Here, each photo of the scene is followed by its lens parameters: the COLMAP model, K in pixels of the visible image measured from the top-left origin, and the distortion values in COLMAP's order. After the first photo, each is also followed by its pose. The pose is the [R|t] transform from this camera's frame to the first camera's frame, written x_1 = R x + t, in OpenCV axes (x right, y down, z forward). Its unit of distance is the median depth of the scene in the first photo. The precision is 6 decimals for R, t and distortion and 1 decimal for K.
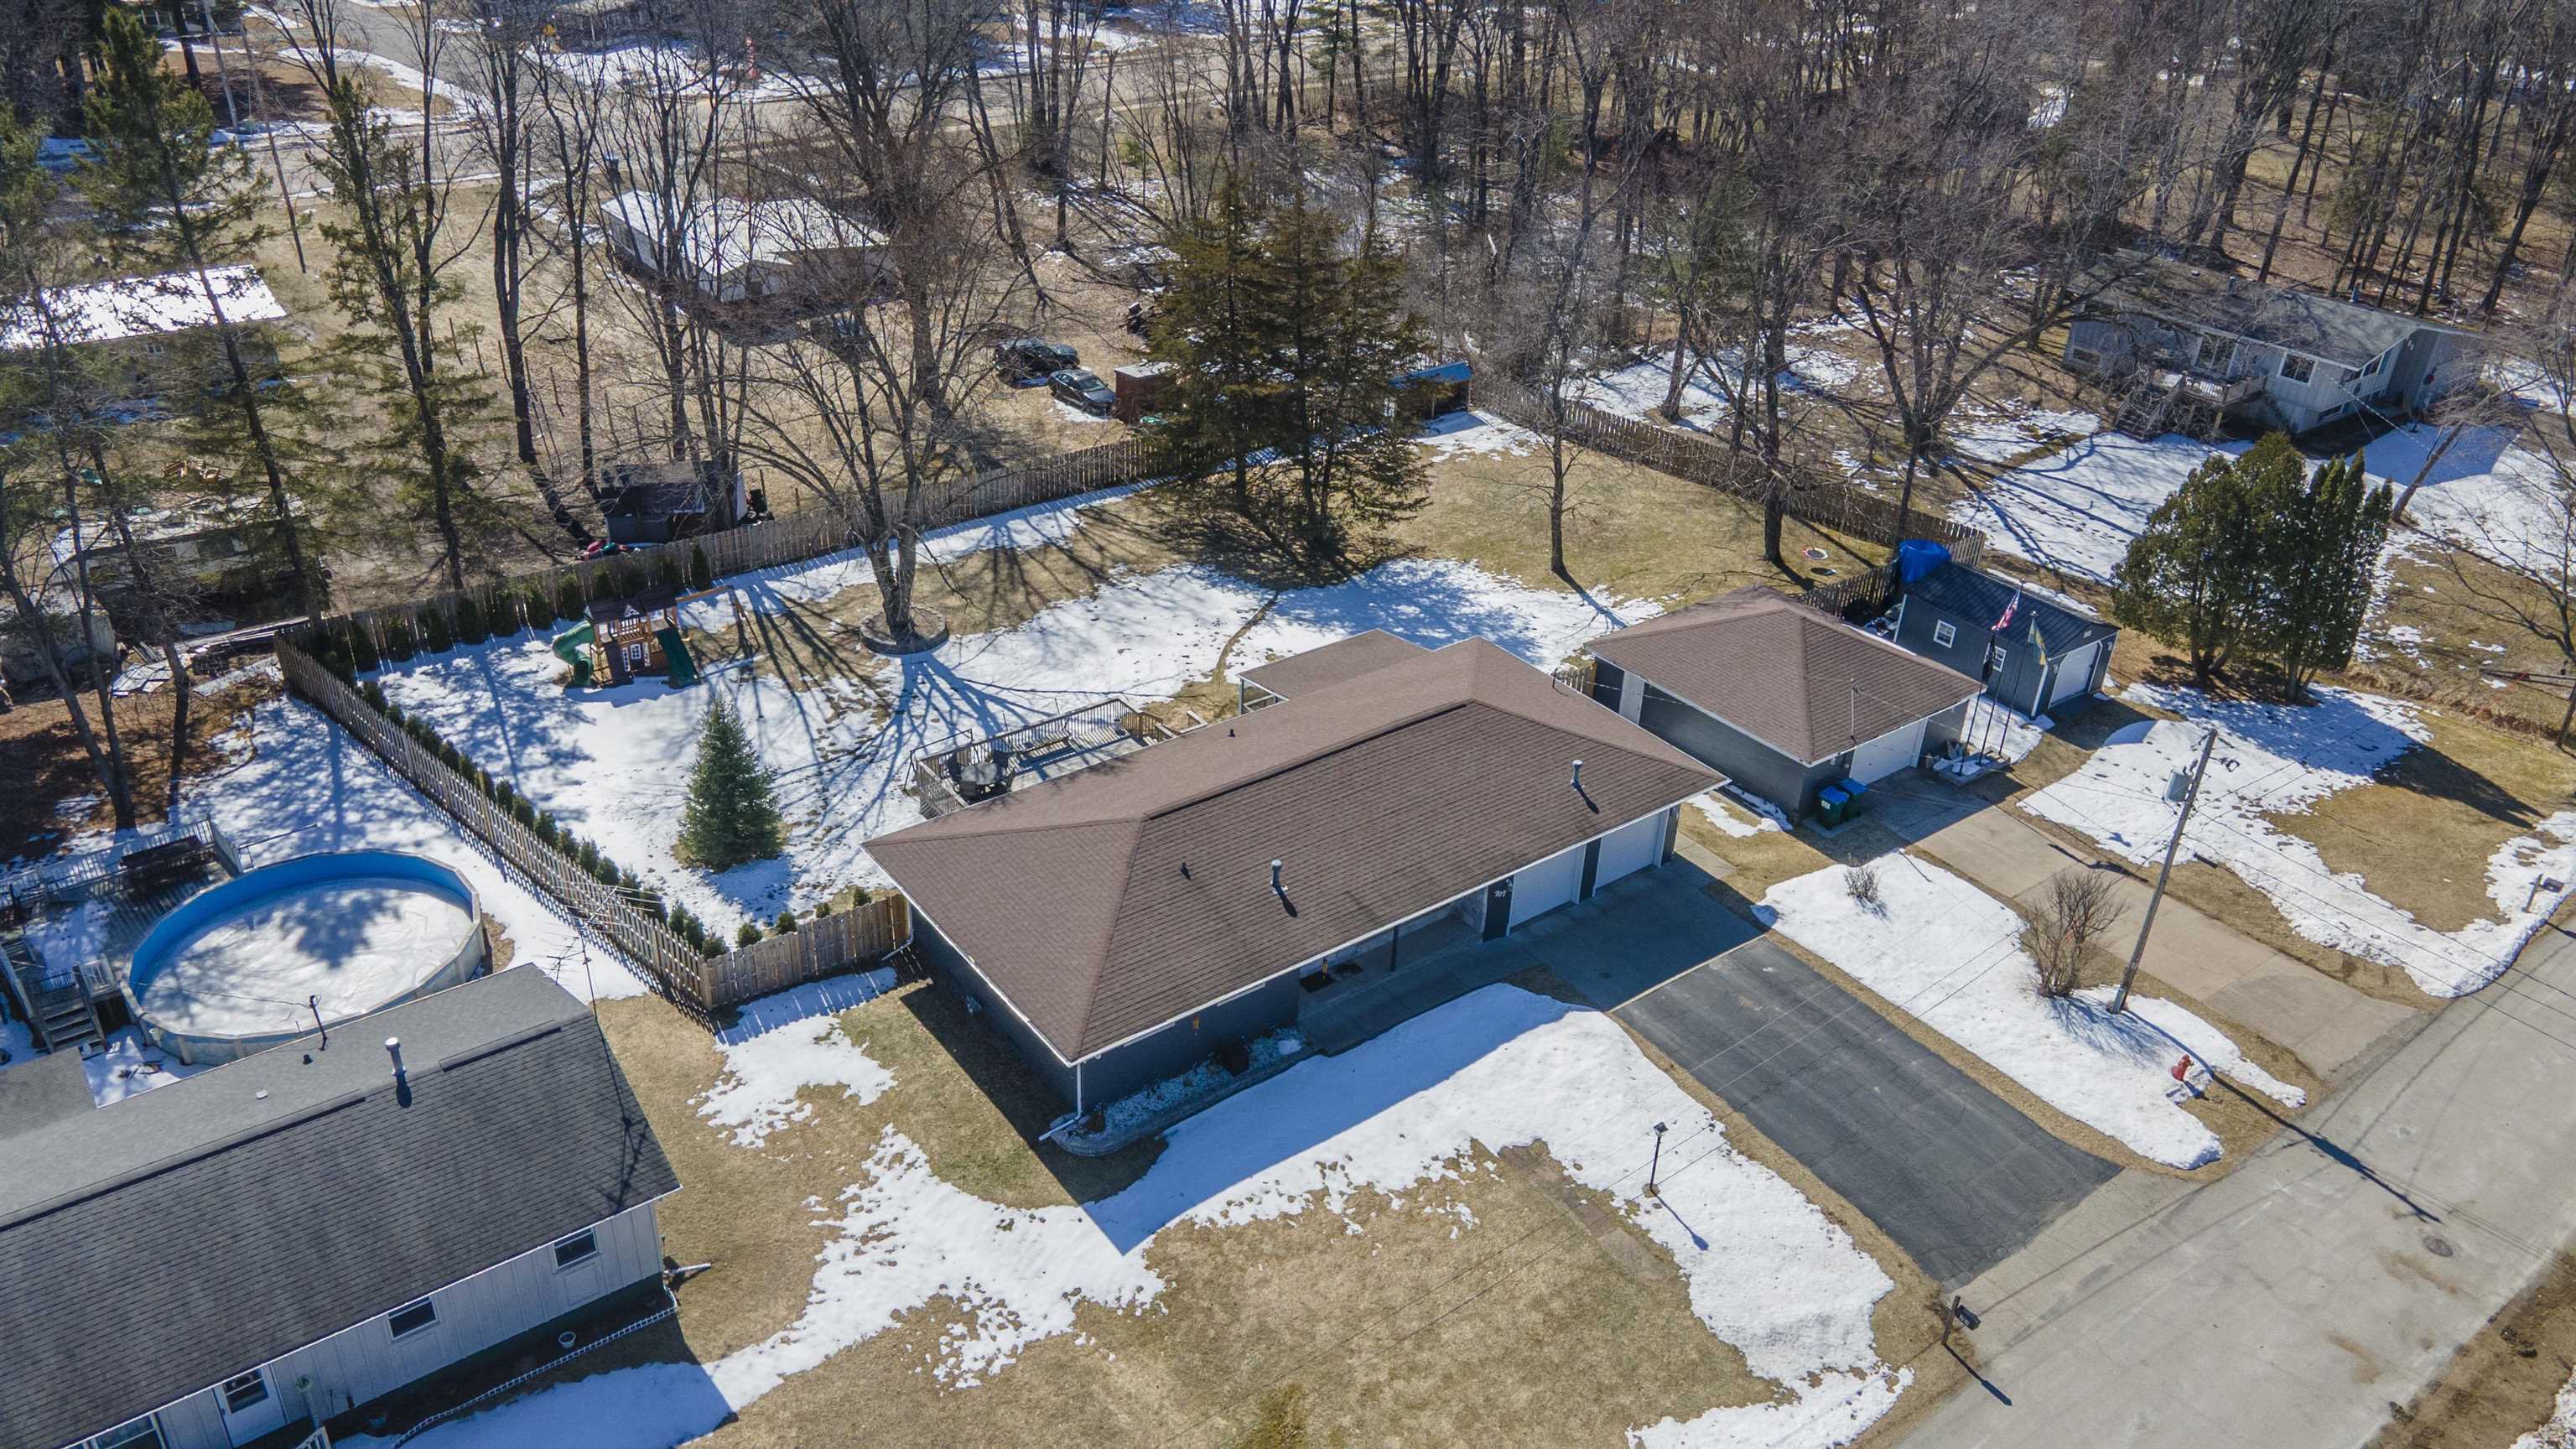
lens RADIAL K [[1875.9, 0, 1288.0], [0, 1875.9, 724.5], [0, 0, 1]] dist [0.009792, 0.049034]
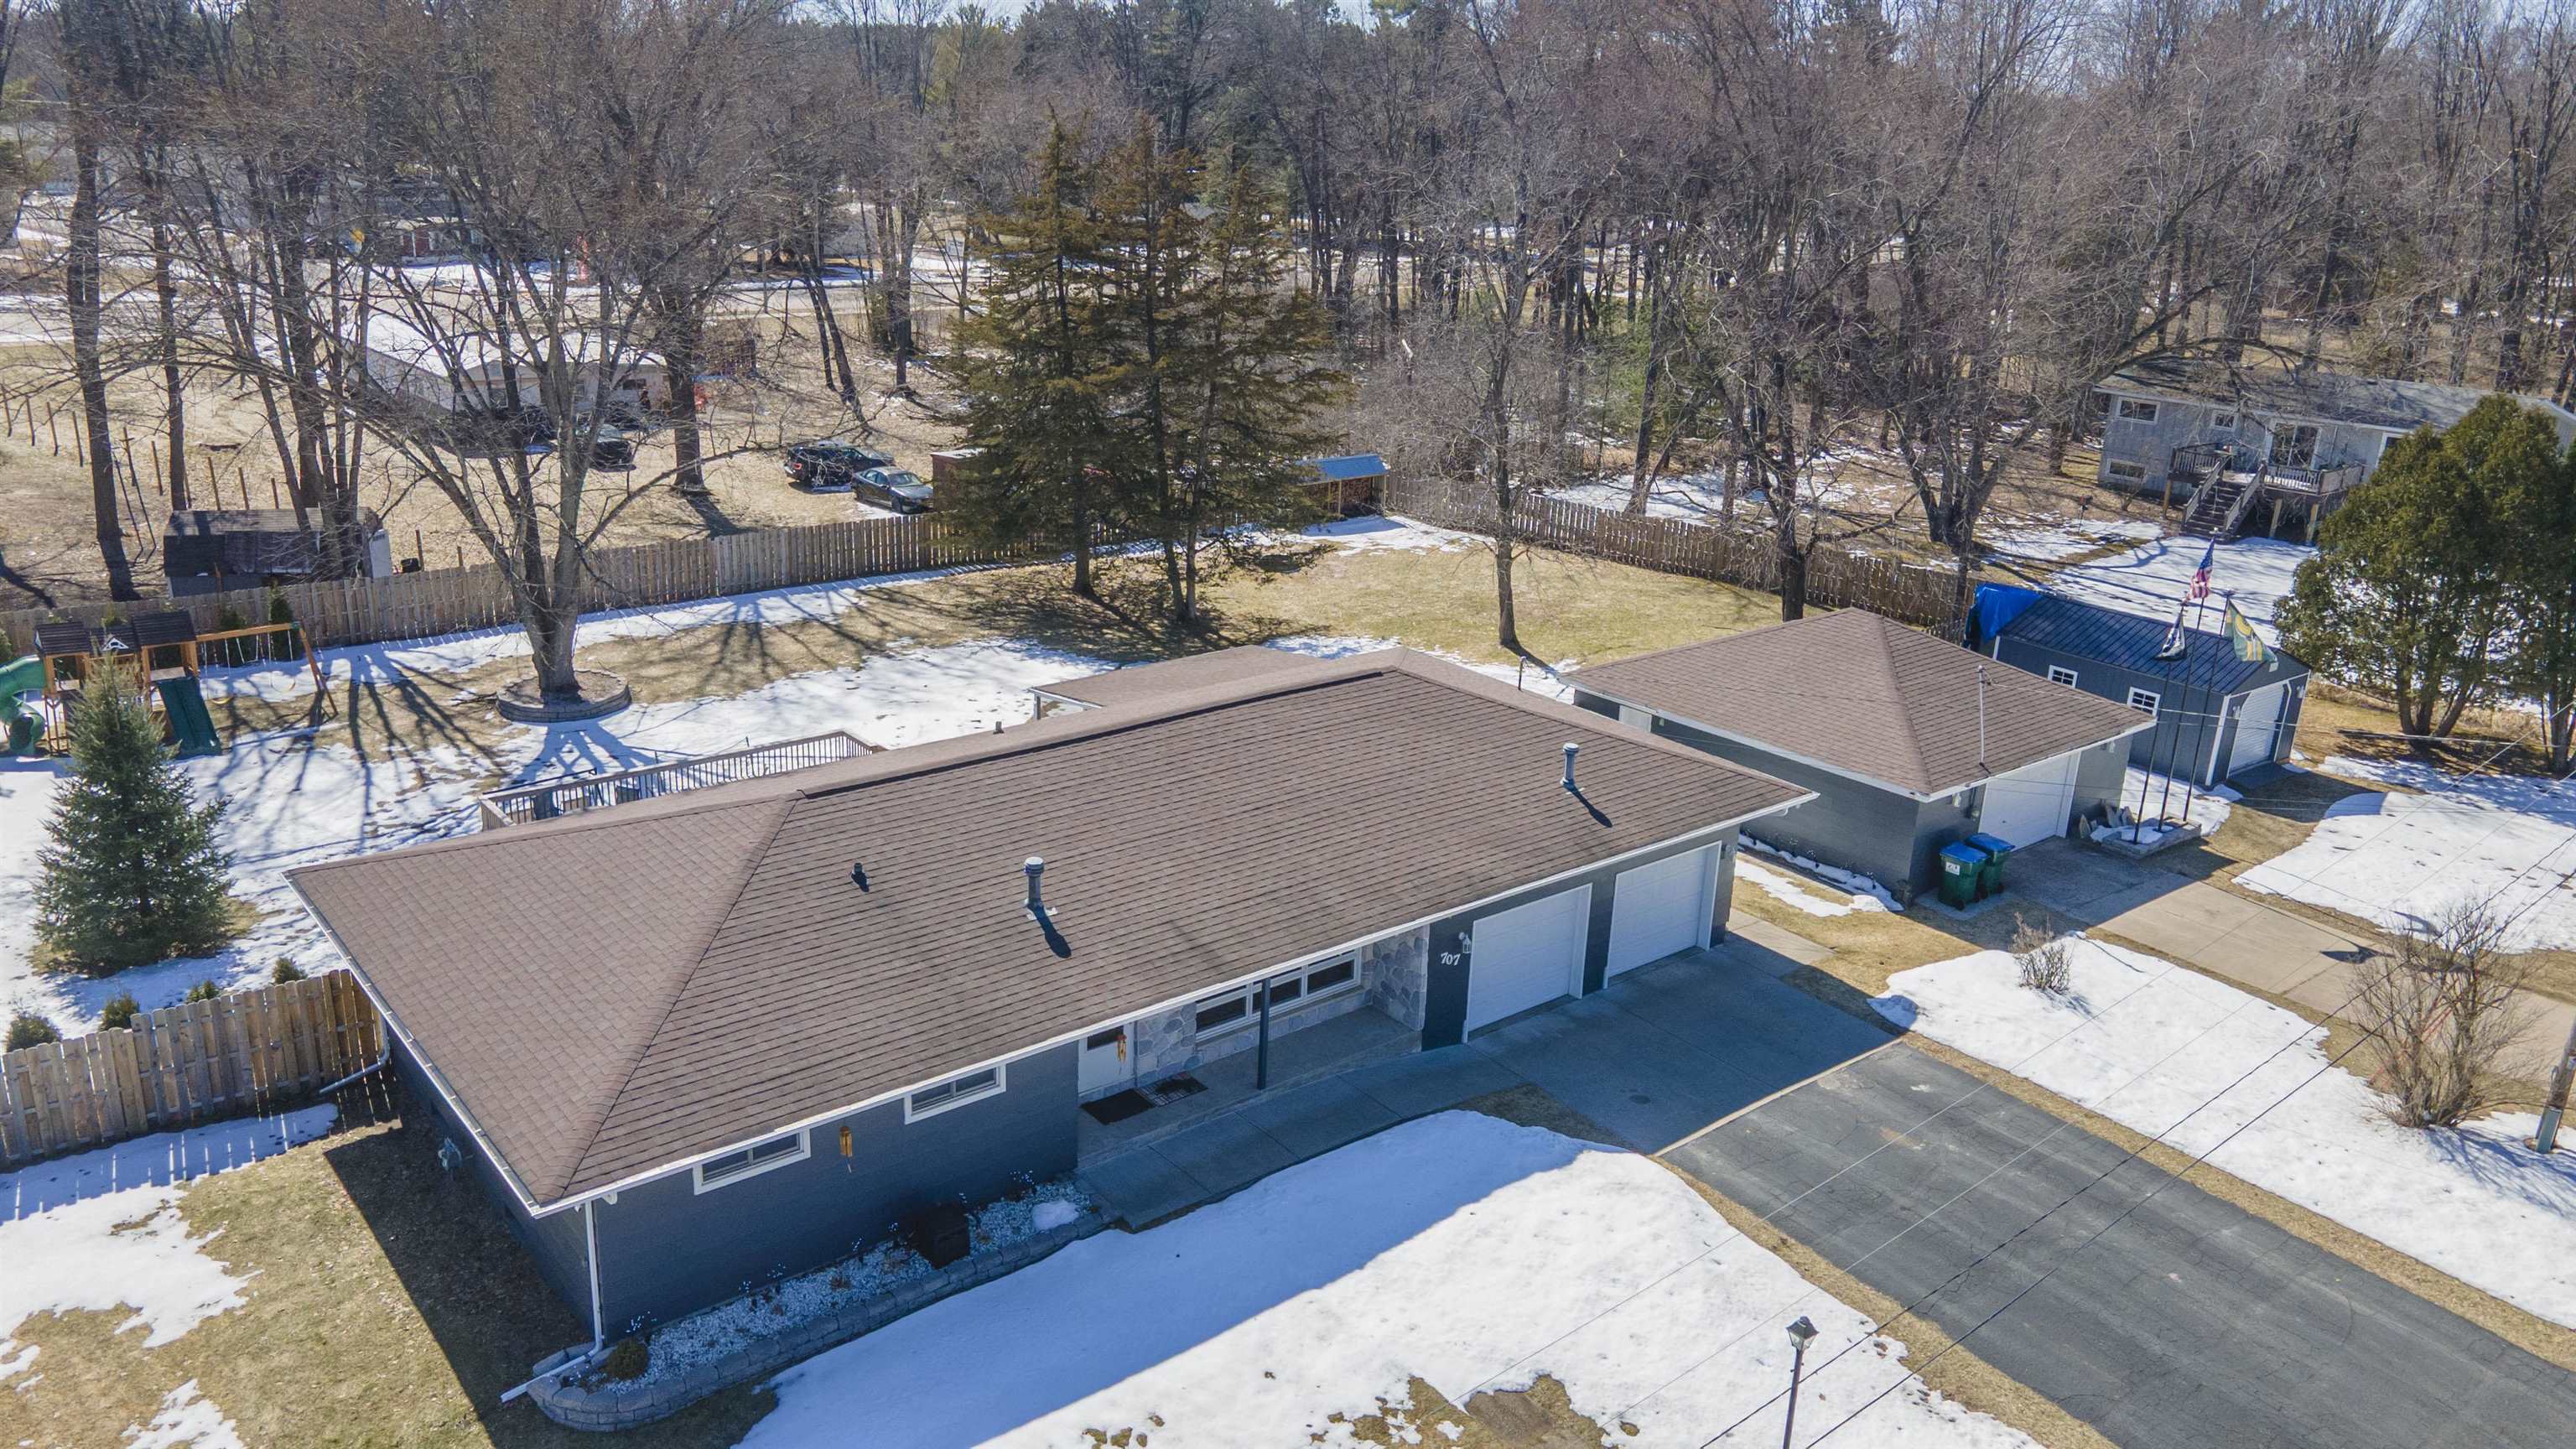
lens RADIAL K [[1875.9, 0, 1288.0], [0, 1875.9, 724.5], [0, 0, 1]] dist [0.009792, 0.049034]
pose [[0.999212, -0.012078, 0.037798, 0.036663], [0.019193, 0.980821, -0.193964, 0.110513], [-0.034731, 0.194536, 0.980280, 0.362505]]
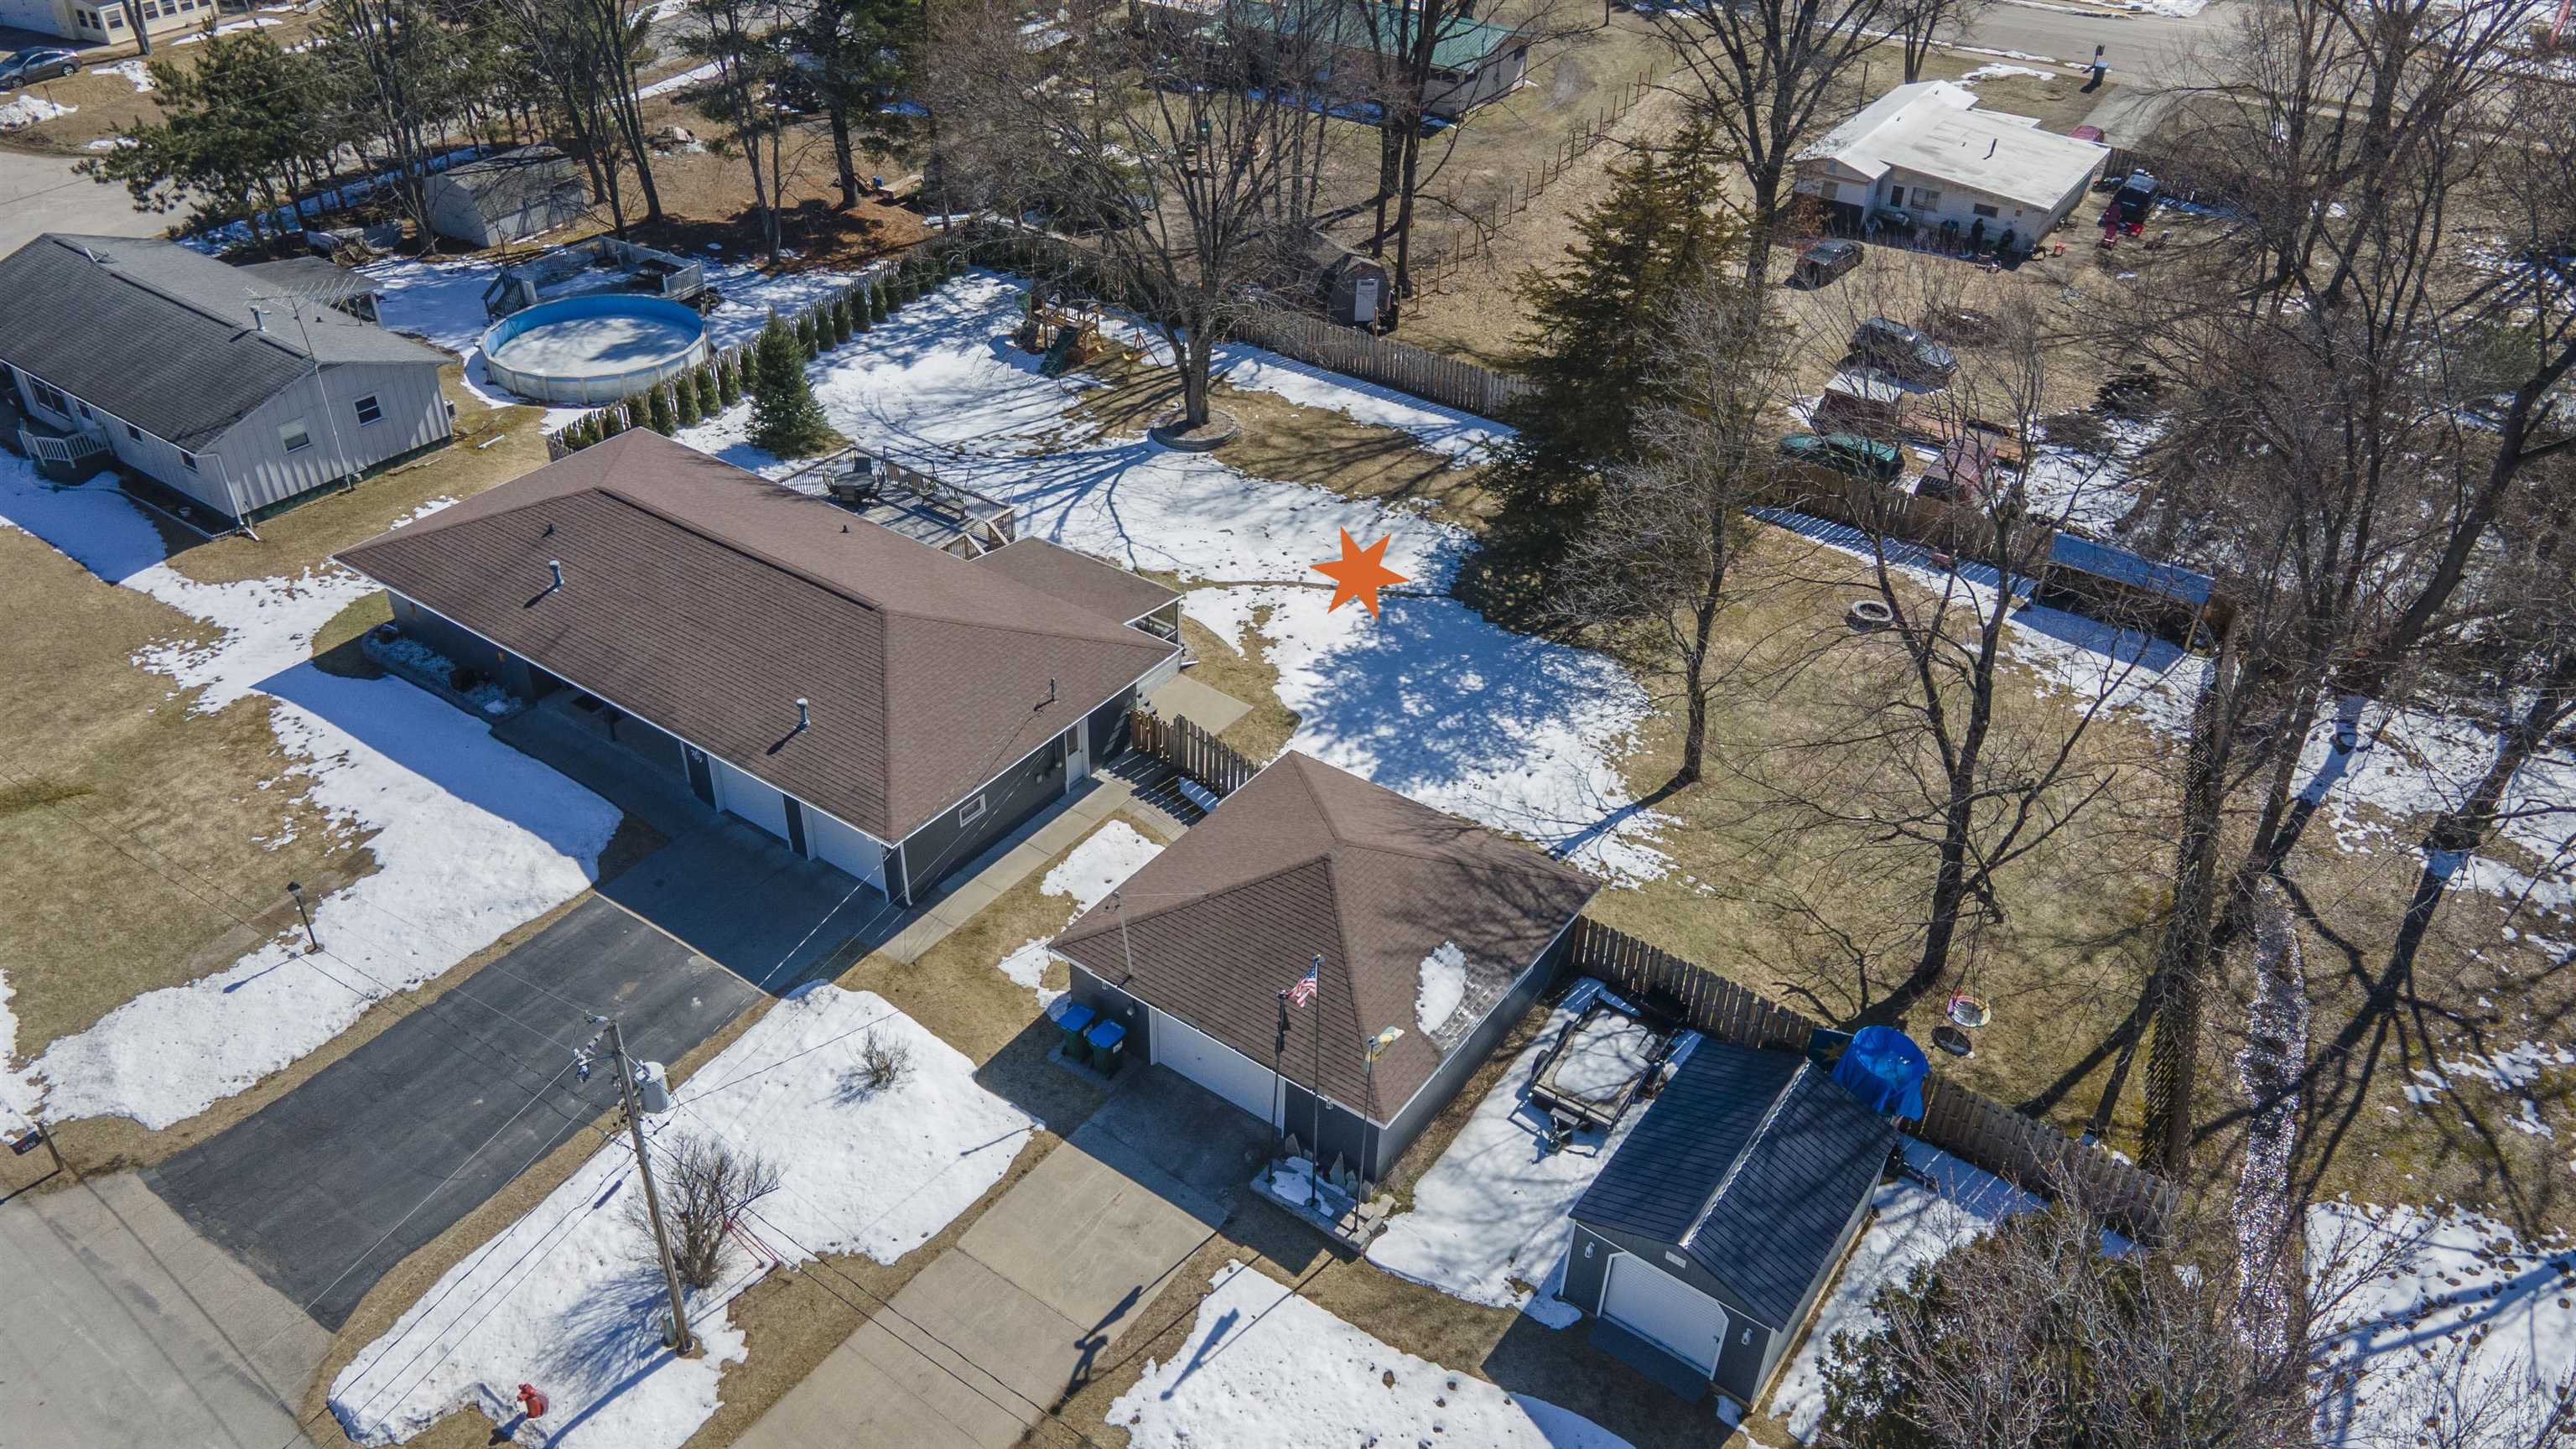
lens RADIAL K [[1875.9, 0, 1288.0], [0, 1875.9, 724.5], [0, 0, 1]] dist [0.009792, 0.049034]
pose [[0.305699, 0.515258, -0.800660, 0.810396], [-0.482893, 0.808643, 0.336022, -0.326498], [0.820587, 0.283912, 0.496016, 0.653100]]
